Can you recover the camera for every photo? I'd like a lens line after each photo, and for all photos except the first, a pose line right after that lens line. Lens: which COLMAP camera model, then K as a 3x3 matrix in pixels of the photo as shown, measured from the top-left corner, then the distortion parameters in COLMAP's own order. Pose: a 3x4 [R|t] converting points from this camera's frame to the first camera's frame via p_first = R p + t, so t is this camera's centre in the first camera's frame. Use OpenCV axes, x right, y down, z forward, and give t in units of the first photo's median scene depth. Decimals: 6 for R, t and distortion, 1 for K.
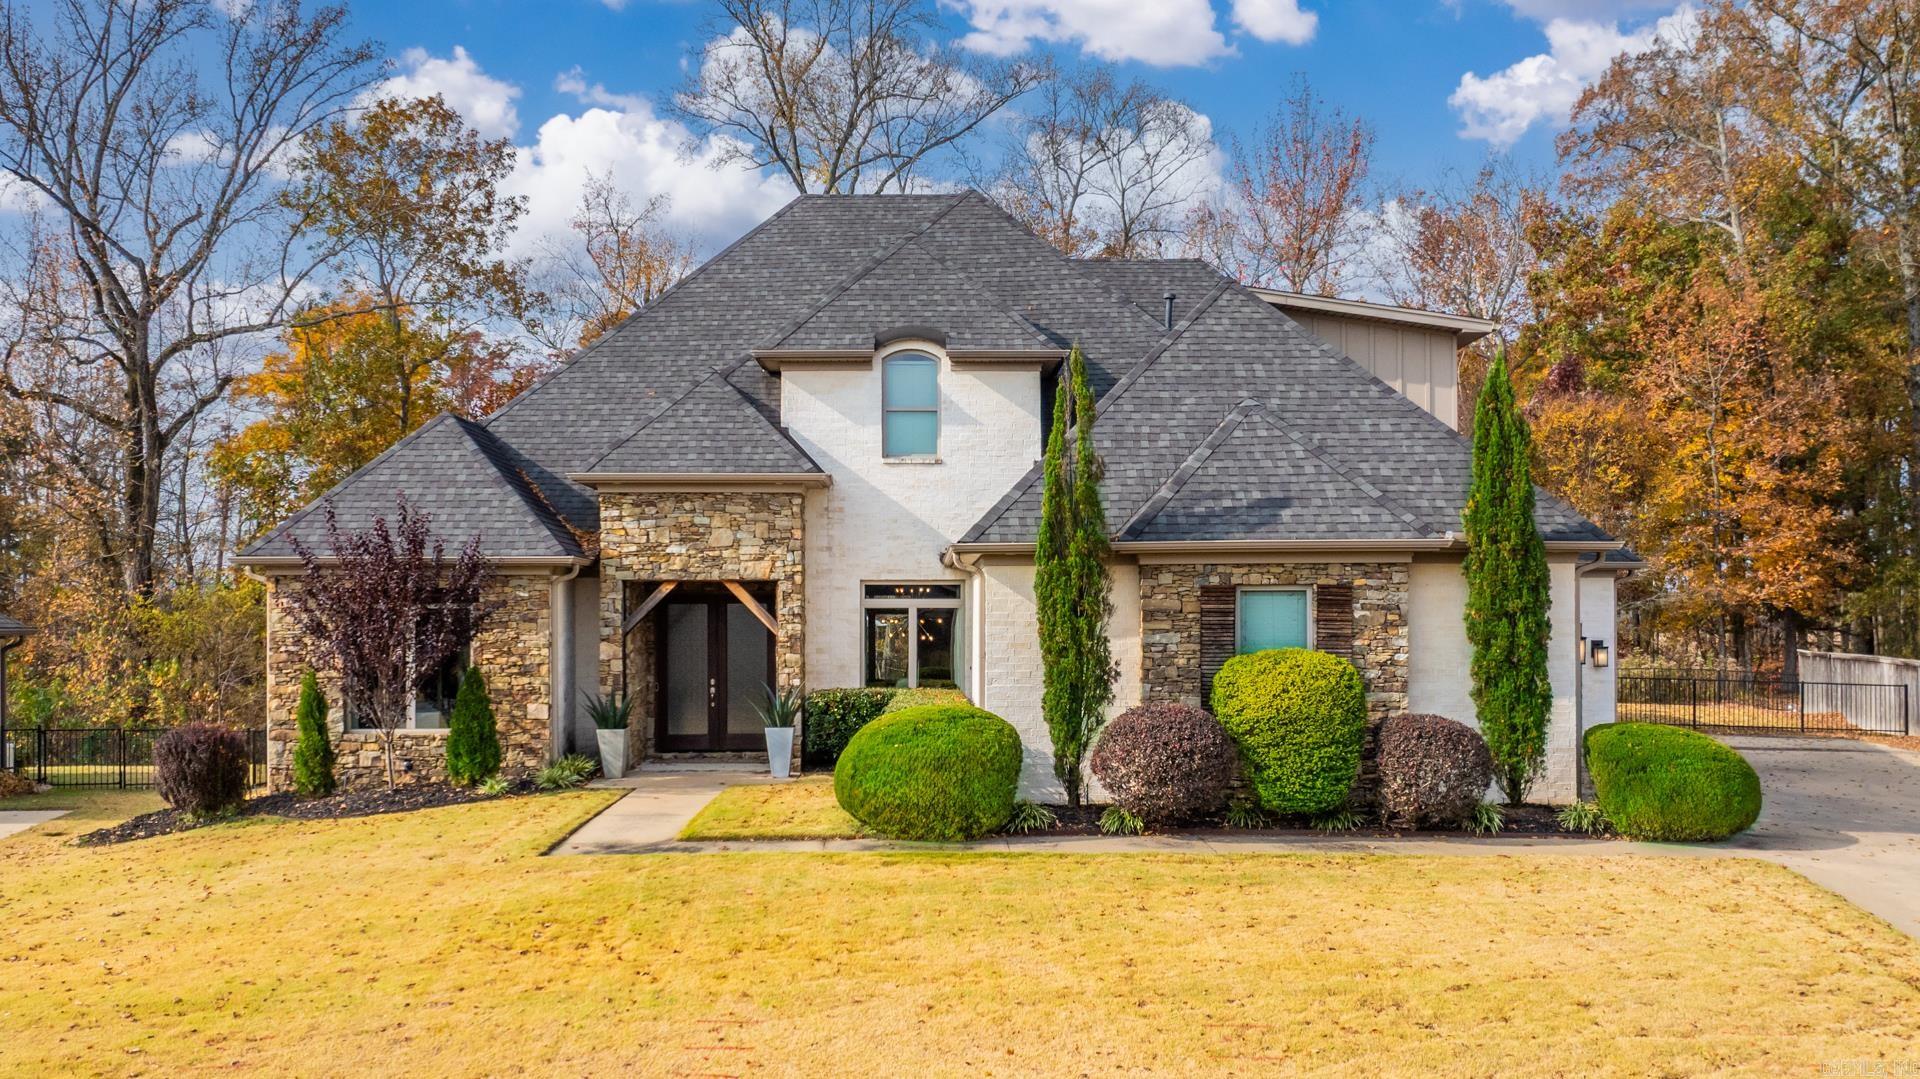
lens RADIAL K [[1724.7, 0, 972.9], [0, 1724.7, 550.1], [0, 0, 1]] dist [-0.021768, -0.005138]
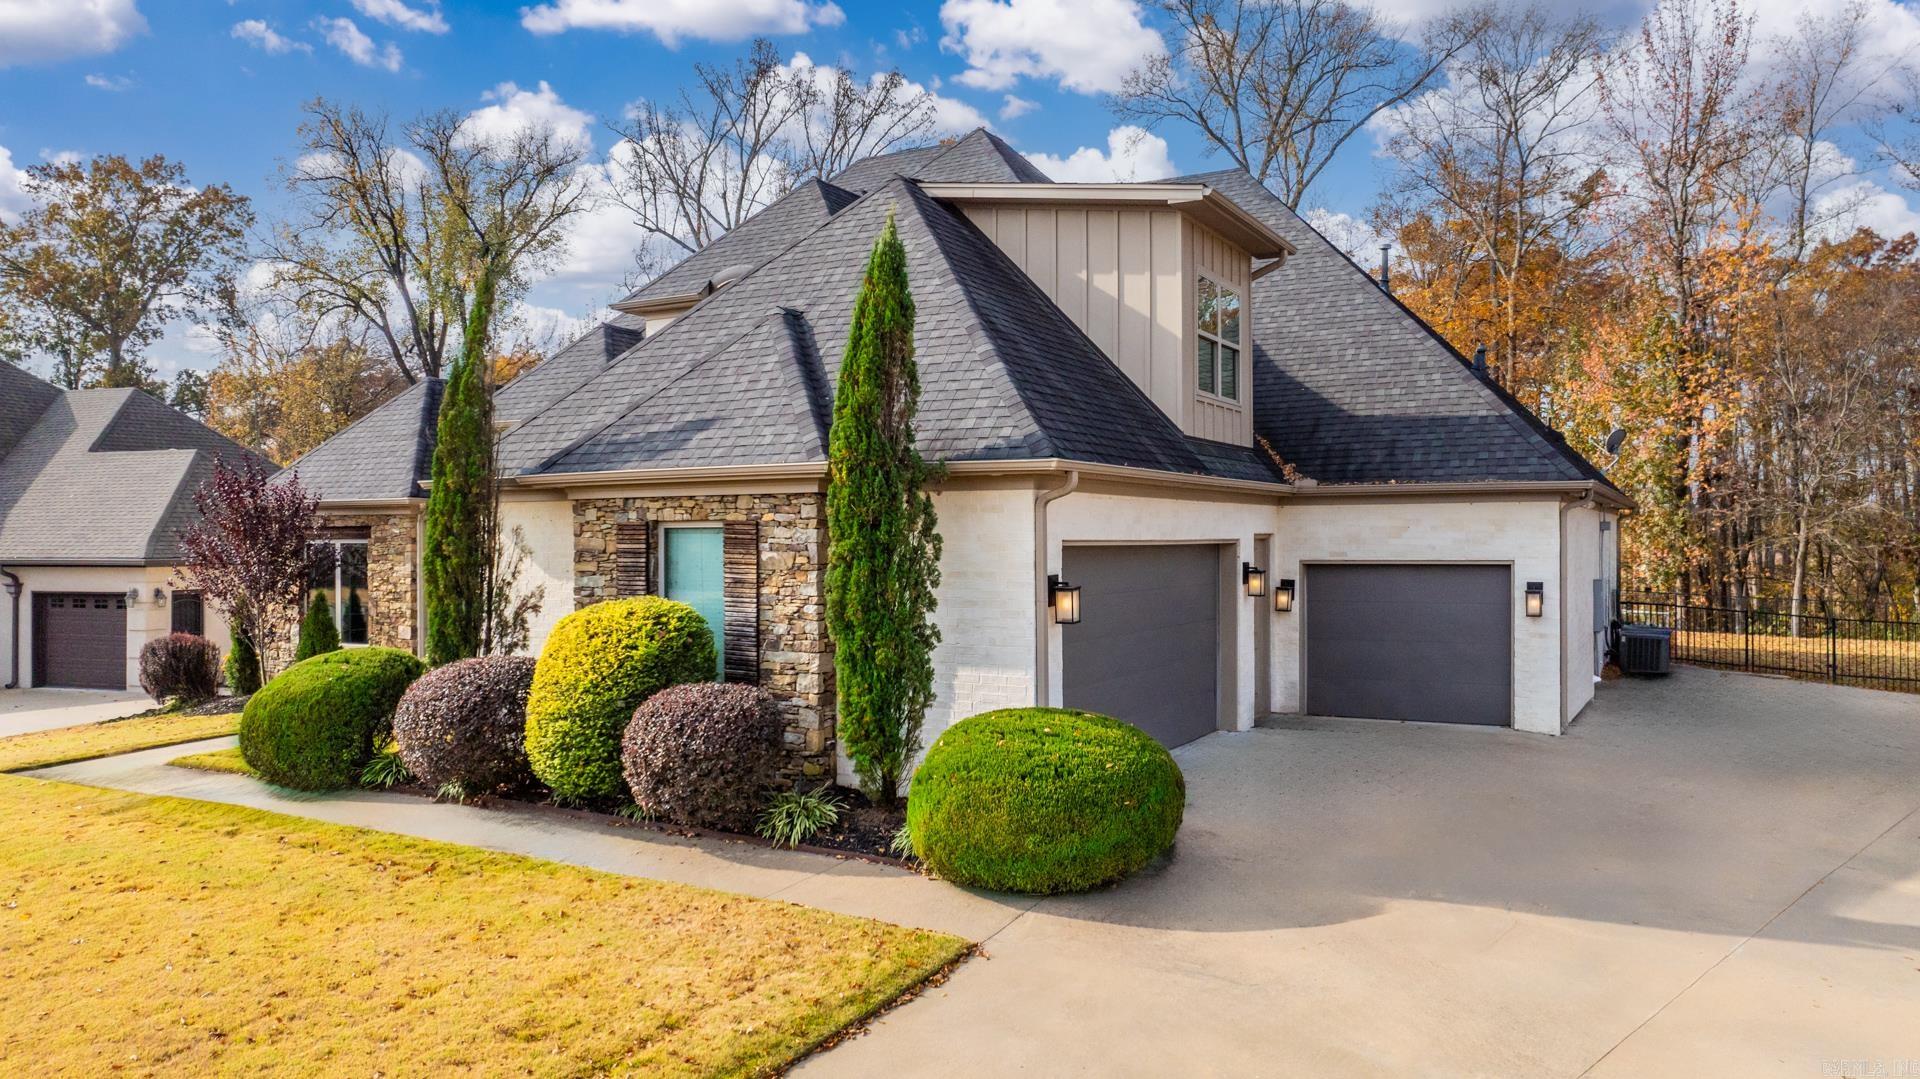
lens RADIAL K [[1347.5, 0, 952.8], [0, 1347.5, 526.2], [0, 0, 1]] dist [-0.030043, 0.000771]
pose [[0.867523, -0.005031, -0.497372, 0.621337], [0.020062, 0.999489, 0.024883, 0.008651], [0.496993, -0.031565, 0.867180, 0.485786]]
